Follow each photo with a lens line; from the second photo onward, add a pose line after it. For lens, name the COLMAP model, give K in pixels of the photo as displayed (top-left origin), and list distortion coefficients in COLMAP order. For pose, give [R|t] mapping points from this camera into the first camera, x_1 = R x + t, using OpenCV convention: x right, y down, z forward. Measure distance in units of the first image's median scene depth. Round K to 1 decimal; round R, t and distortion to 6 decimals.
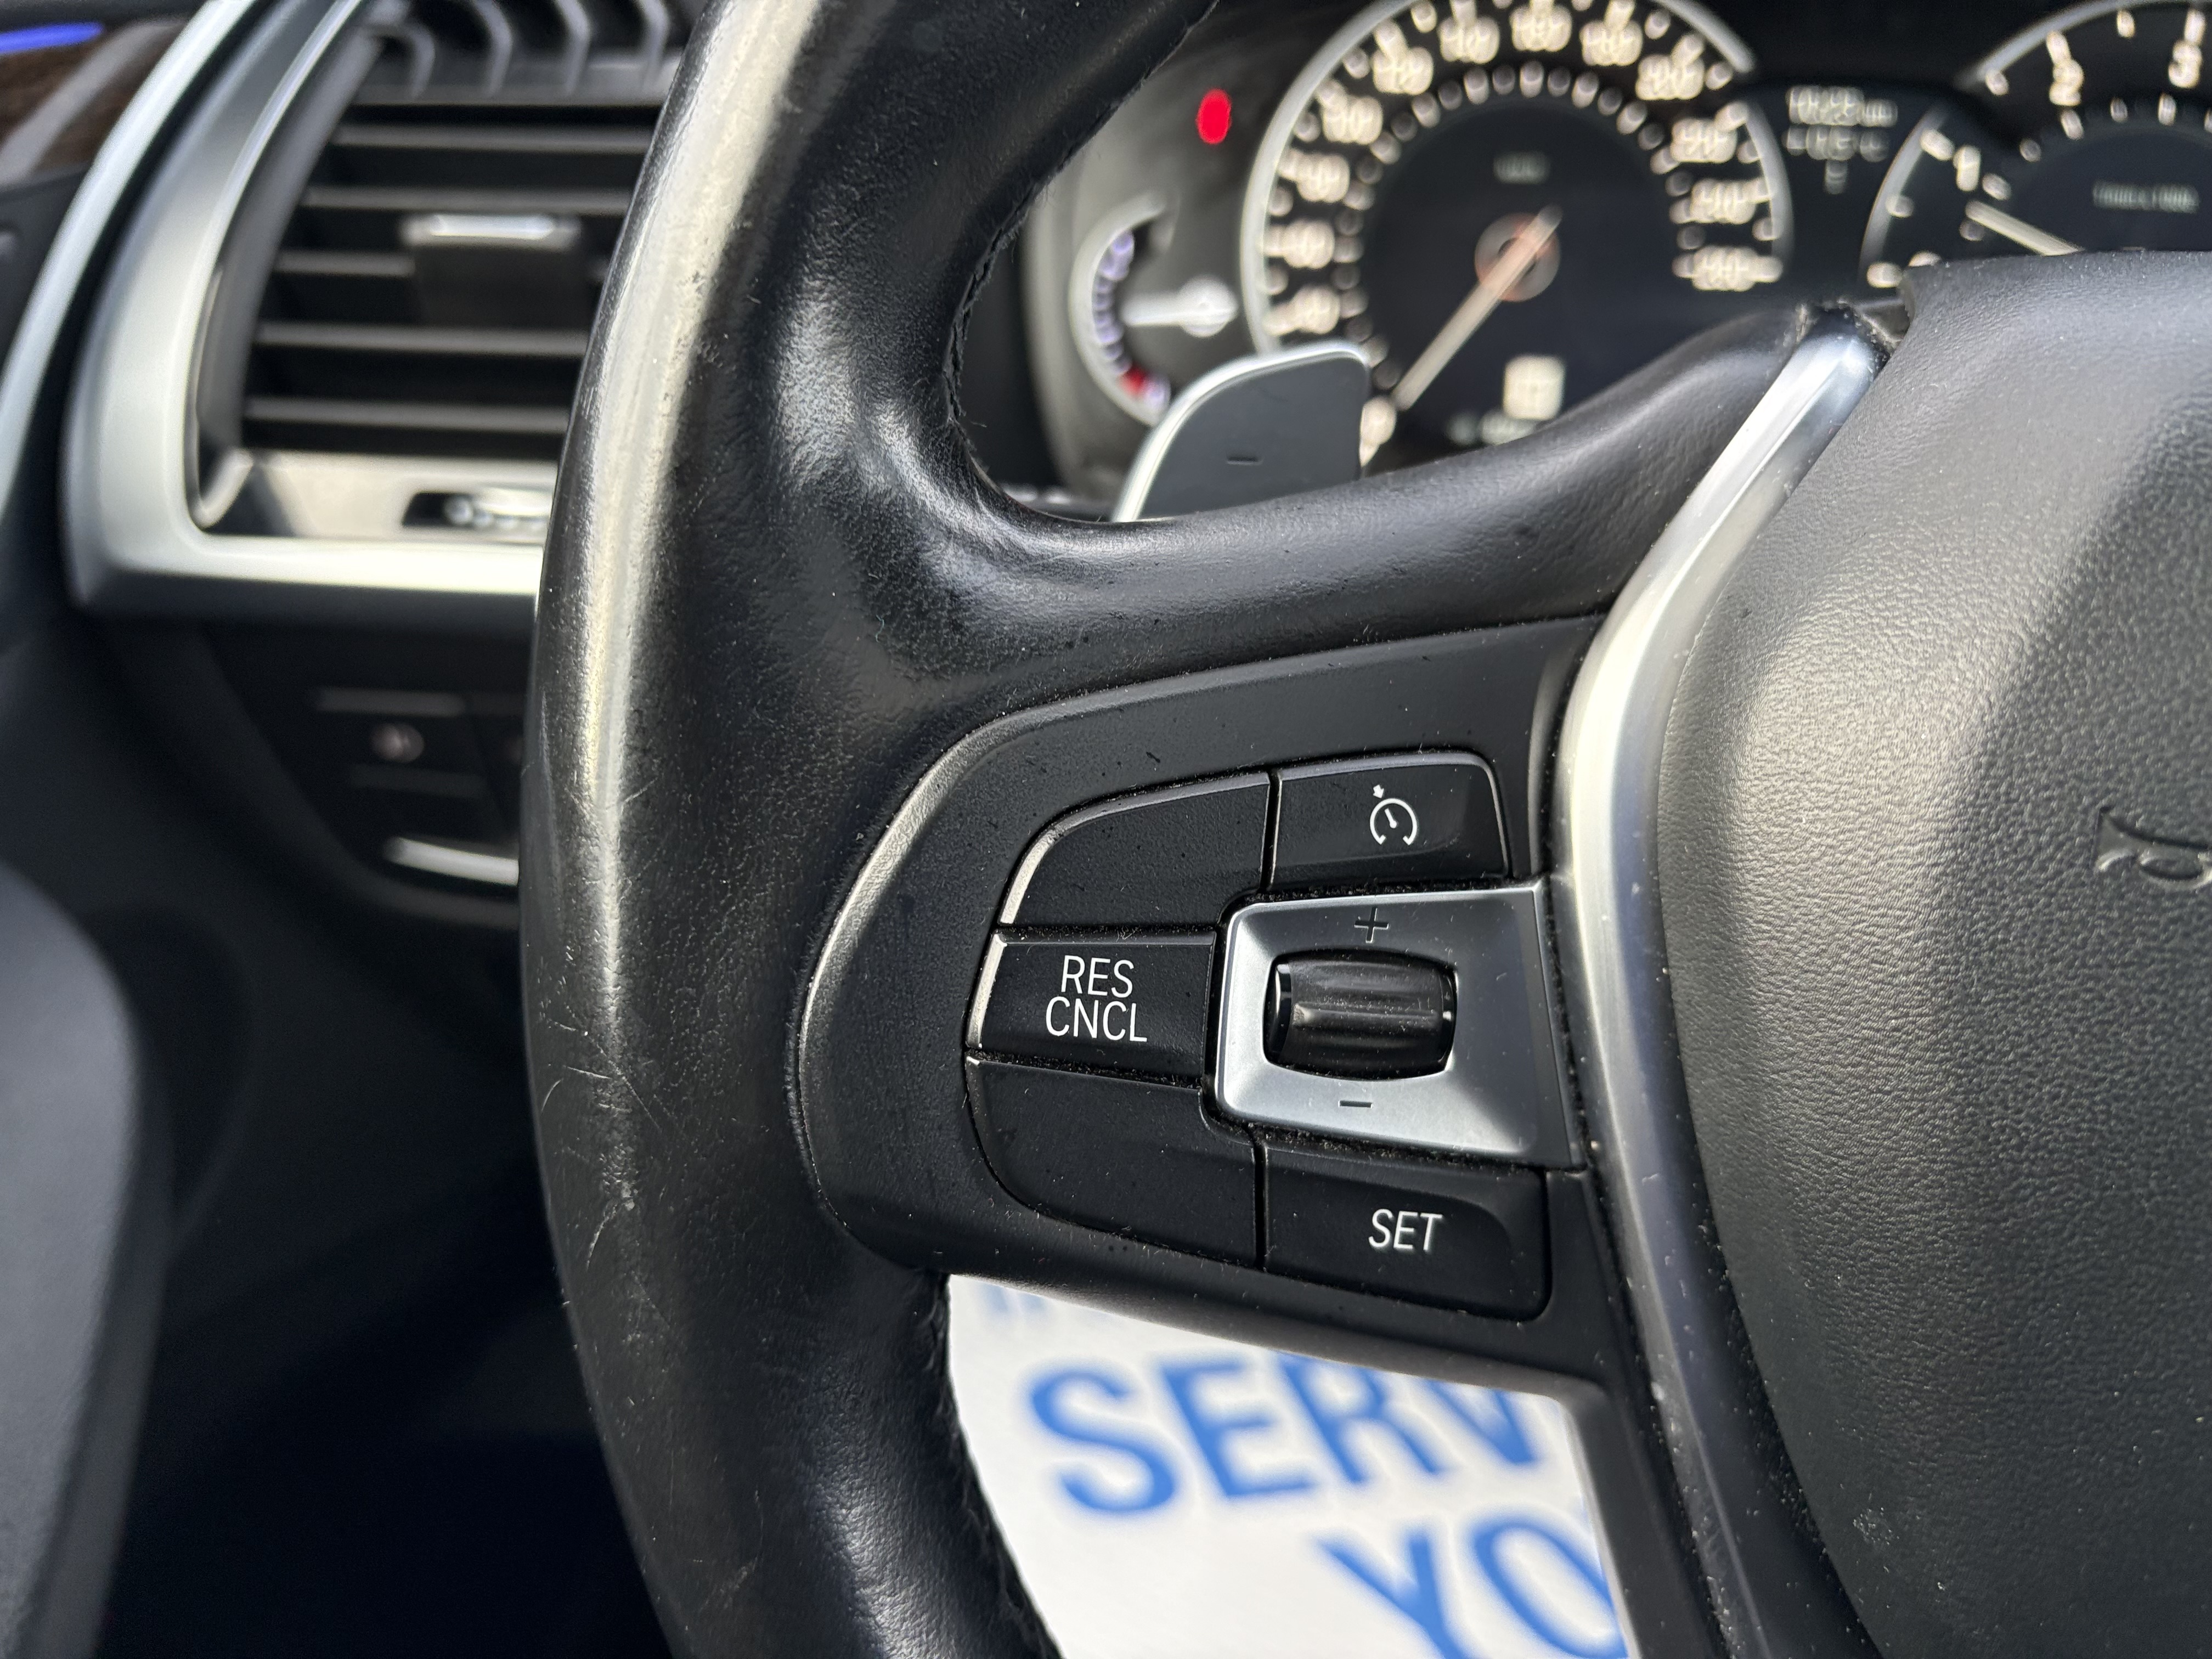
lens RADIAL K [[1781.9, 0, 1107.9], [0, 1781.9, 822.1], [0, 0, 1]] dist [0.009888, -0.002675]
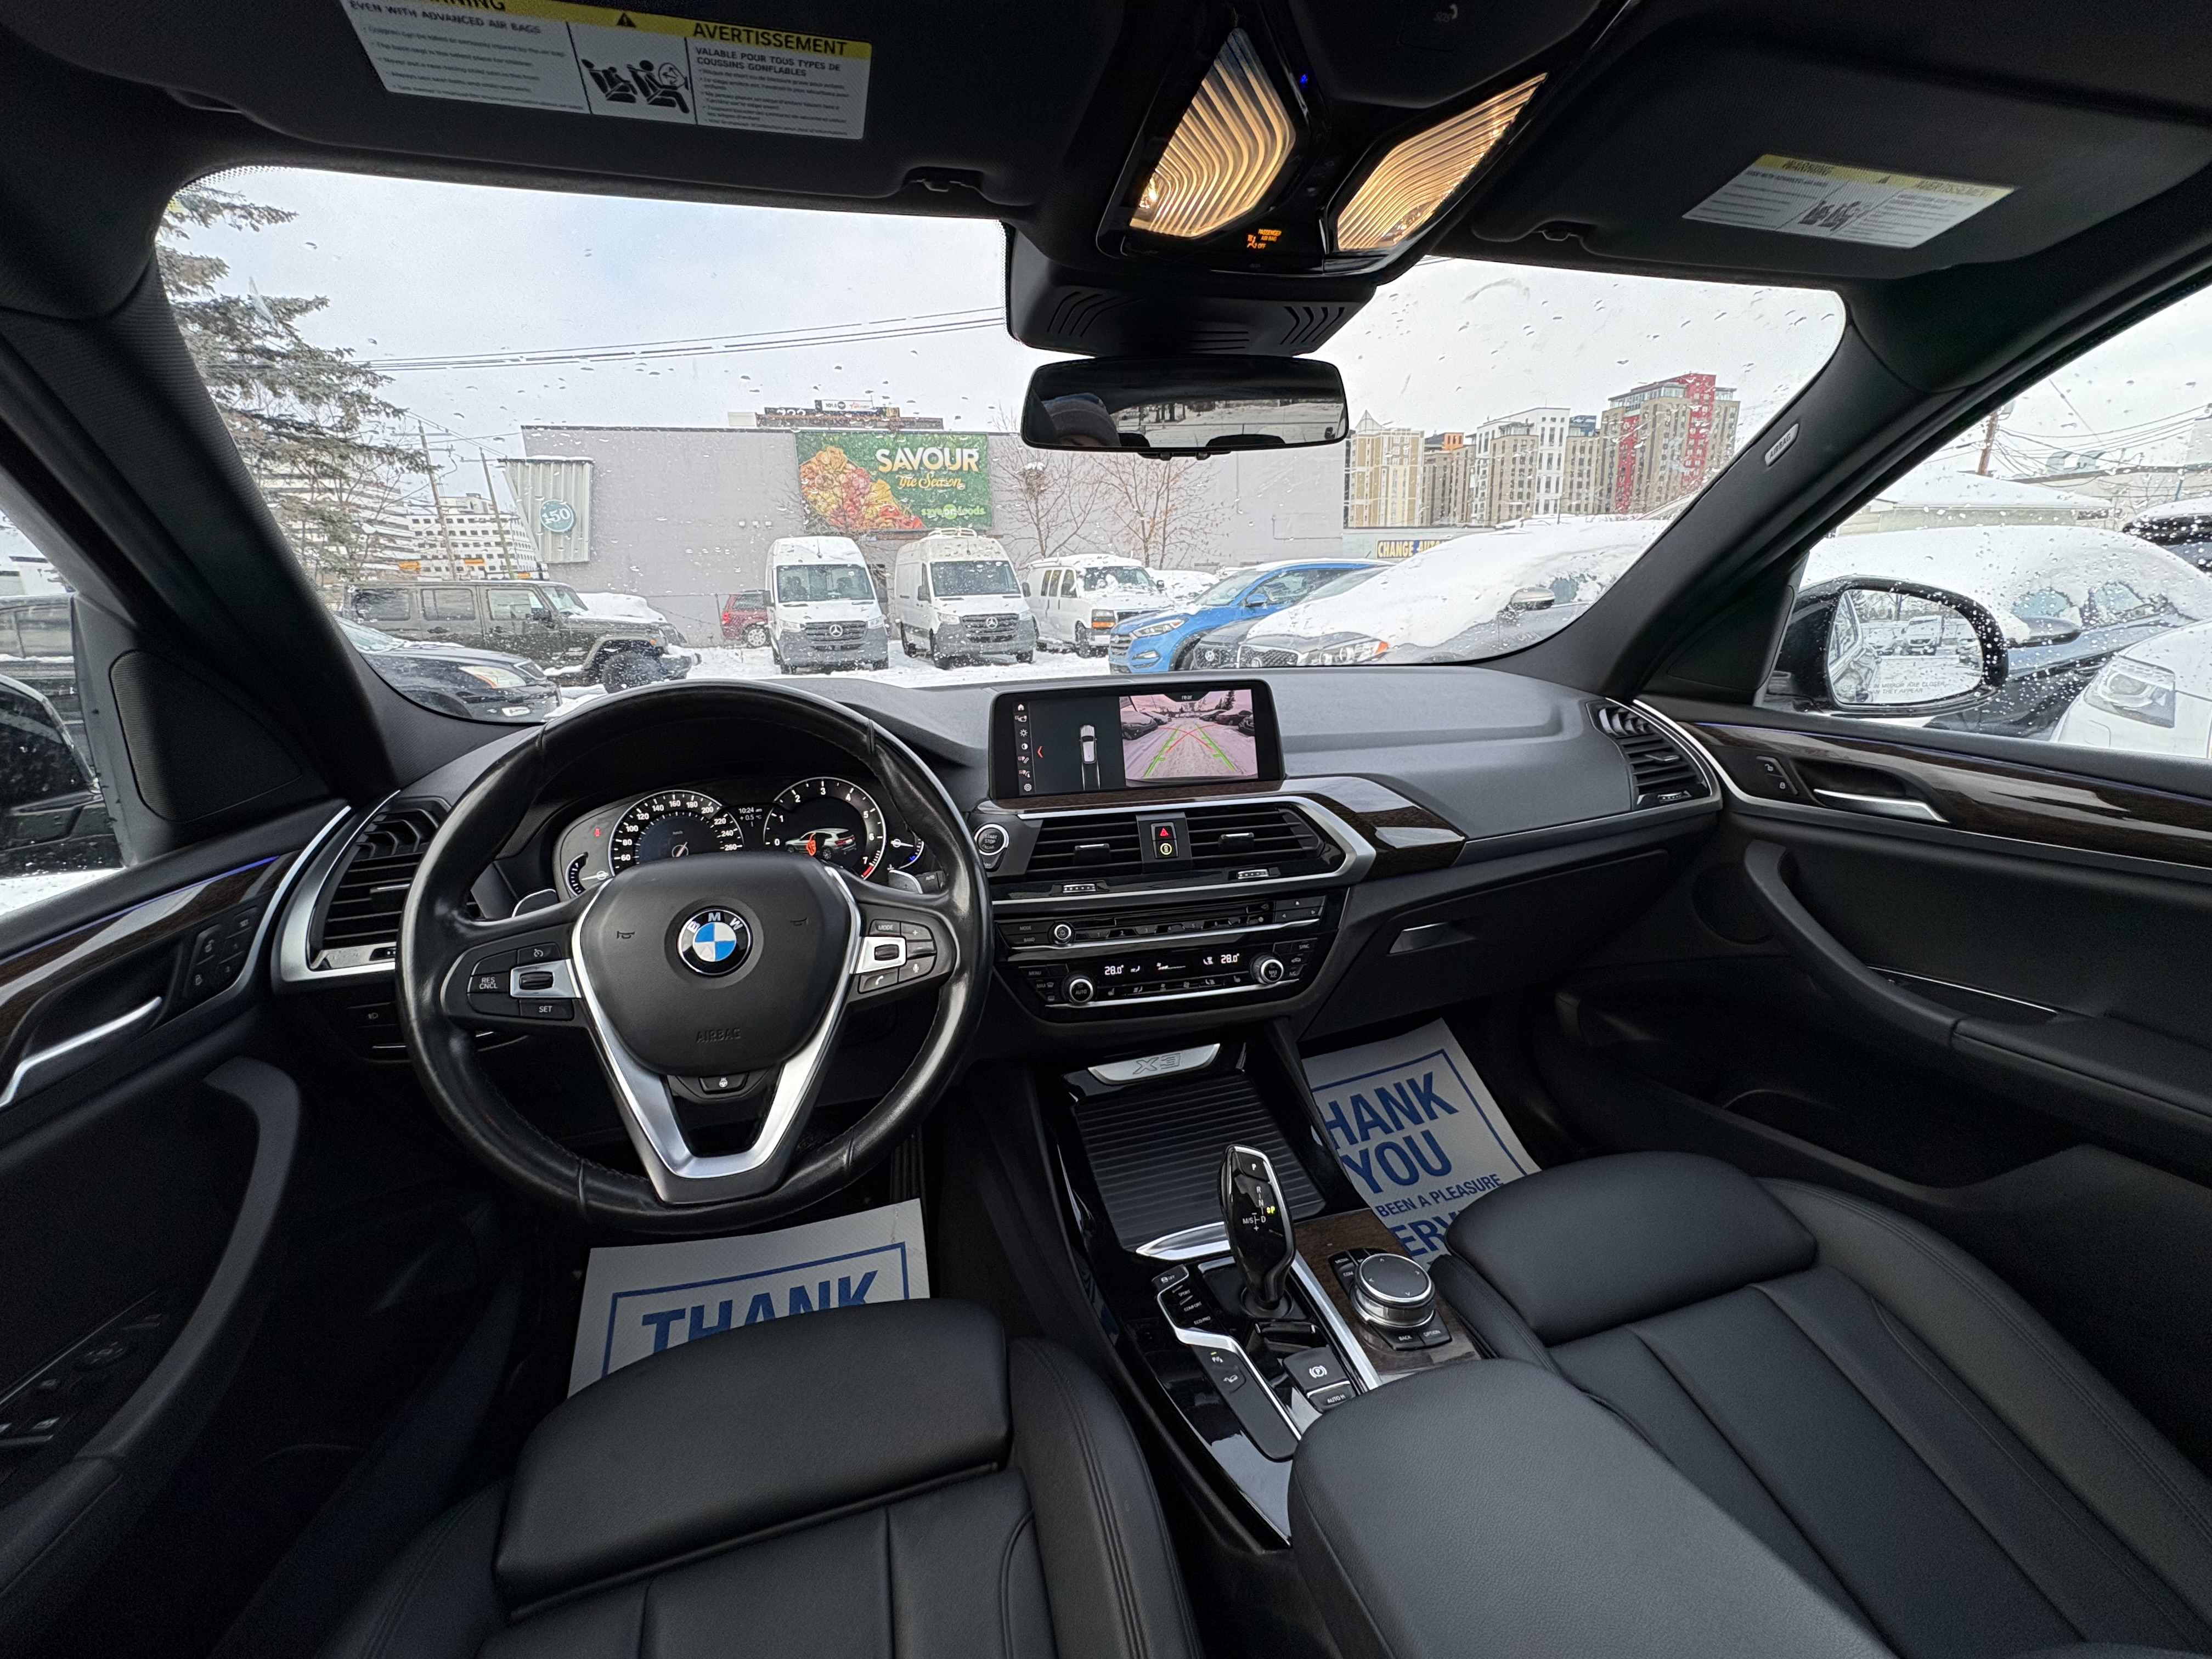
lens RADIAL K [[874.7, 0, 1104.5], [0, 874.7, 828.4], [0, 0, 1]] dist [0.000568, -0.000556]
pose [[0.930353, -0.146008, 0.336342, 1.199121], [0.231478, 0.945275, -0.229942, 0.890126], [-0.284362, 0.291783, 0.913237, -3.110630]]
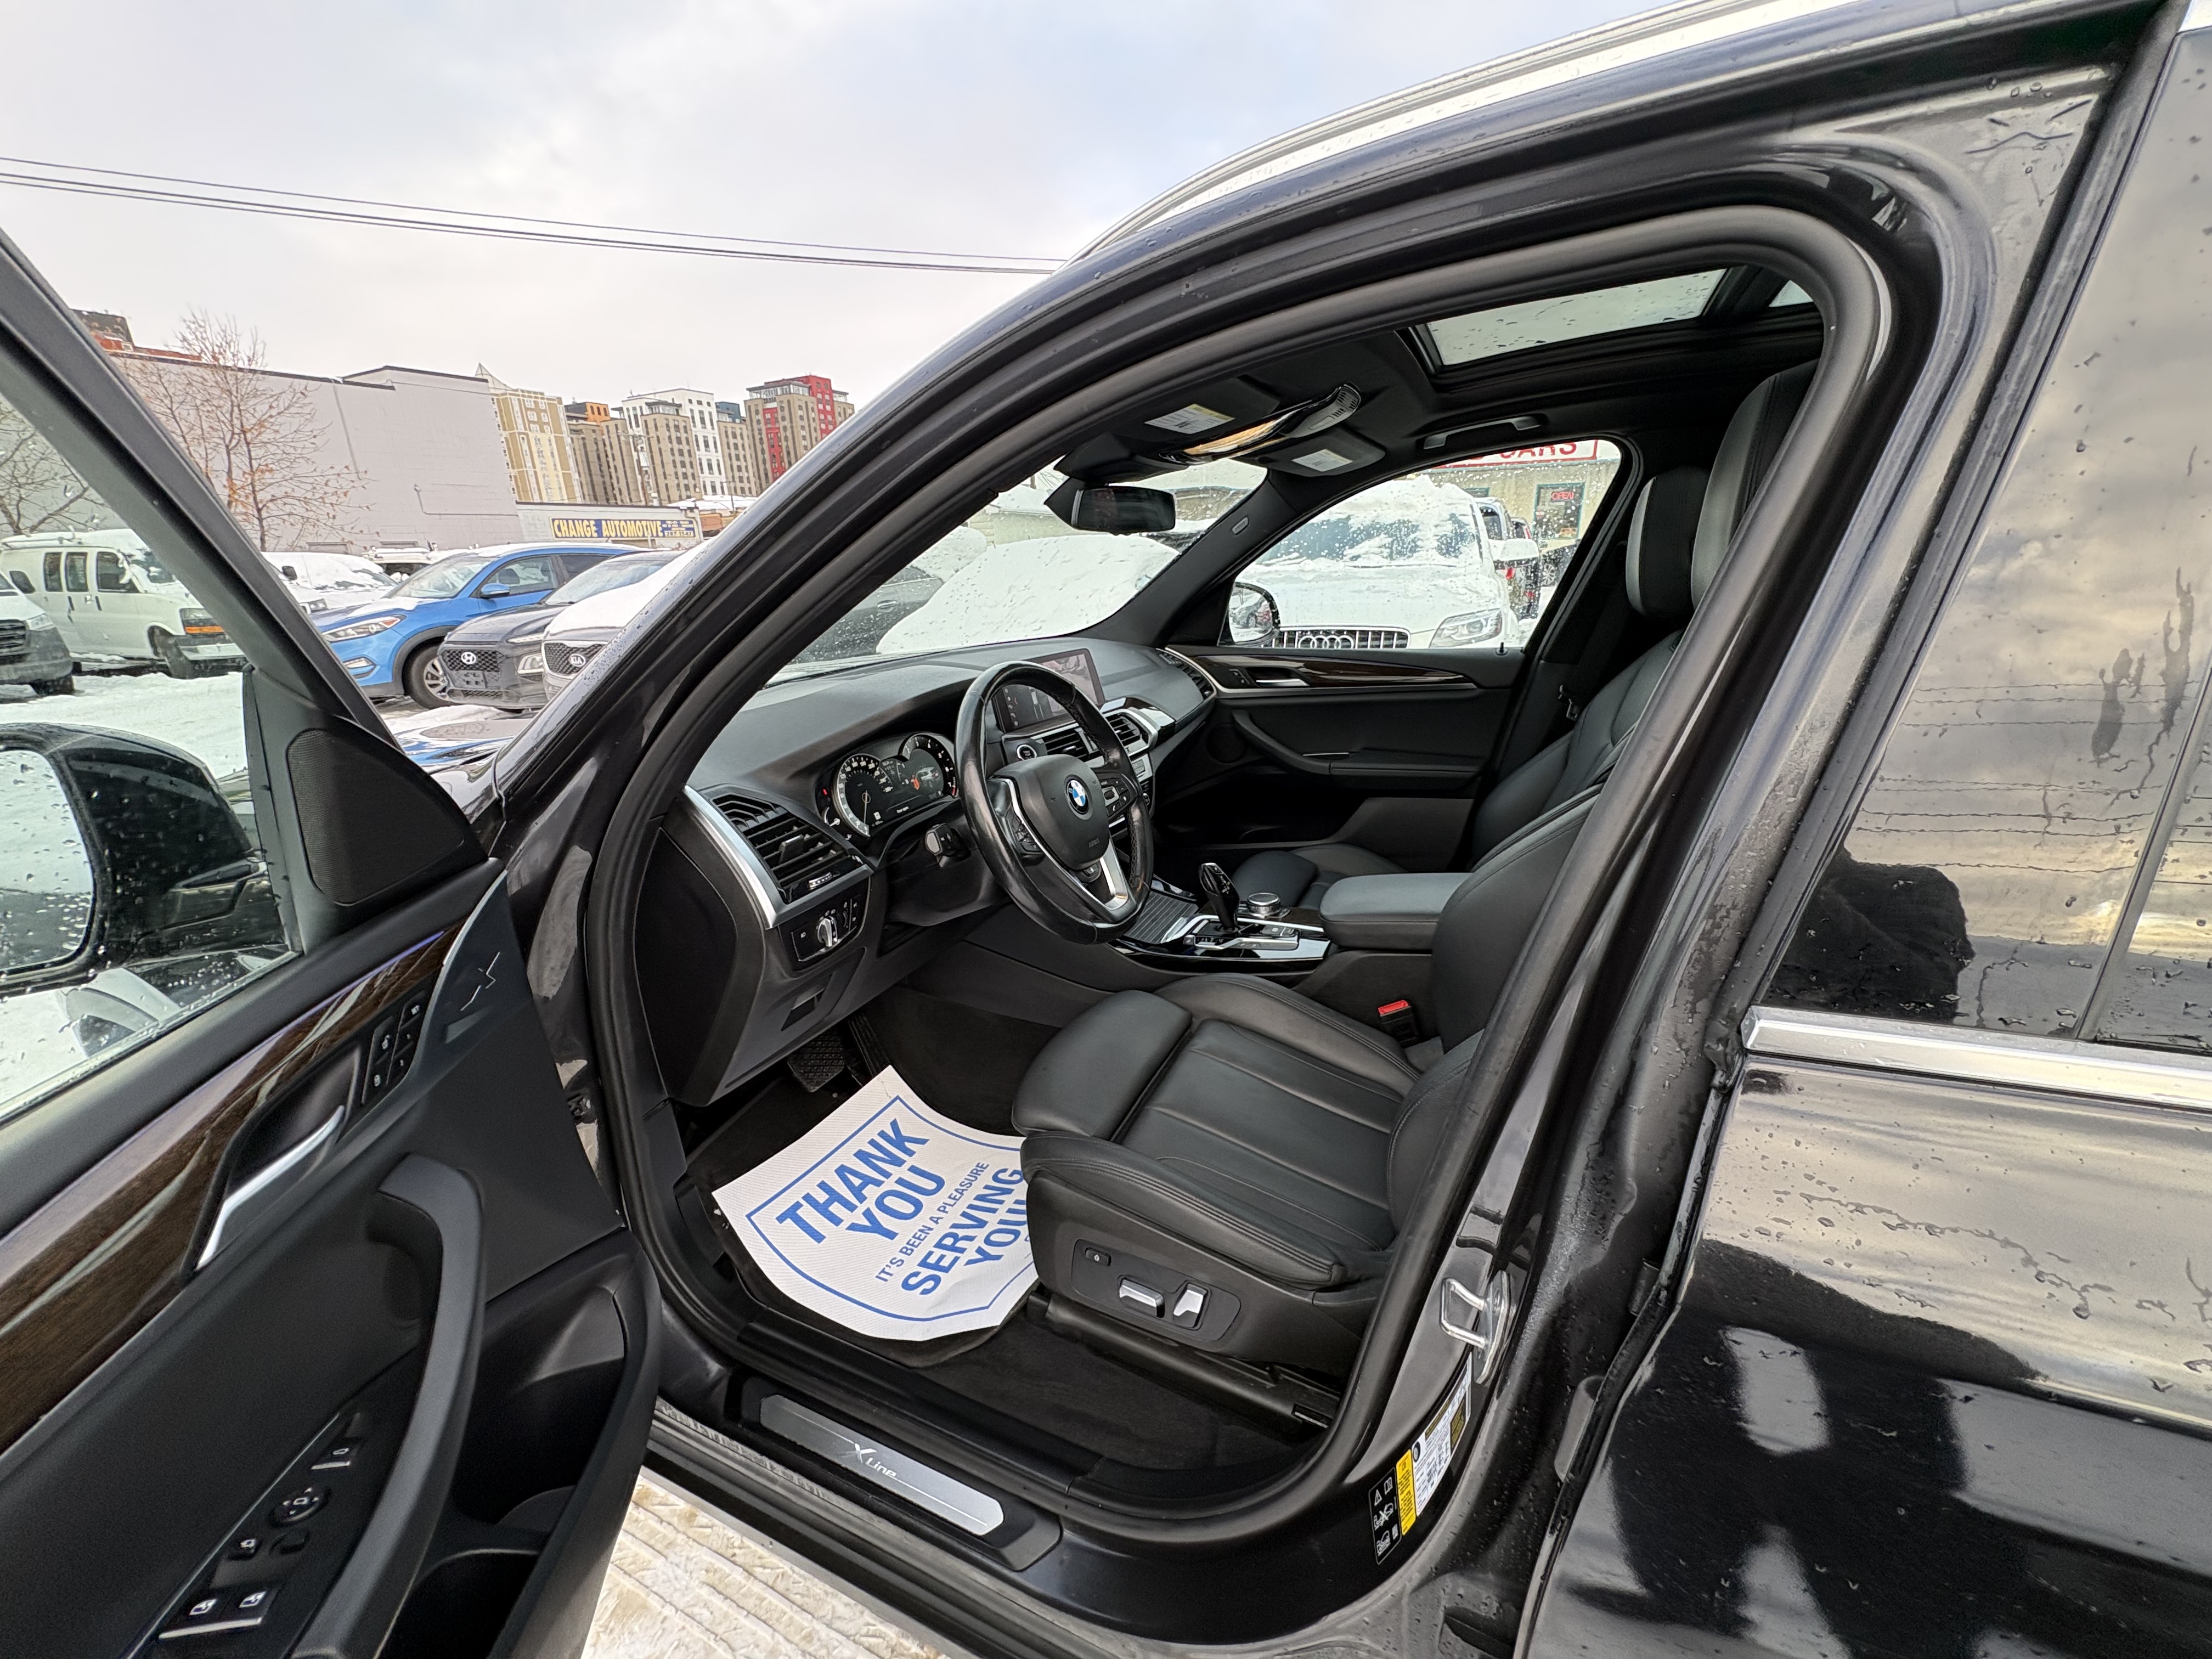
lens RADIAL K [[876.4, 0, 1106.0], [0, 876.4, 829.9], [0, 0, 1]] dist [-0.000344, -0.000182]
pose [[0.347462, -0.321788, 0.880751, -5.386984], [0.513405, 0.851263, 0.108473, -0.314127], [-0.784656, 0.414492, 0.460989, -2.438338]]
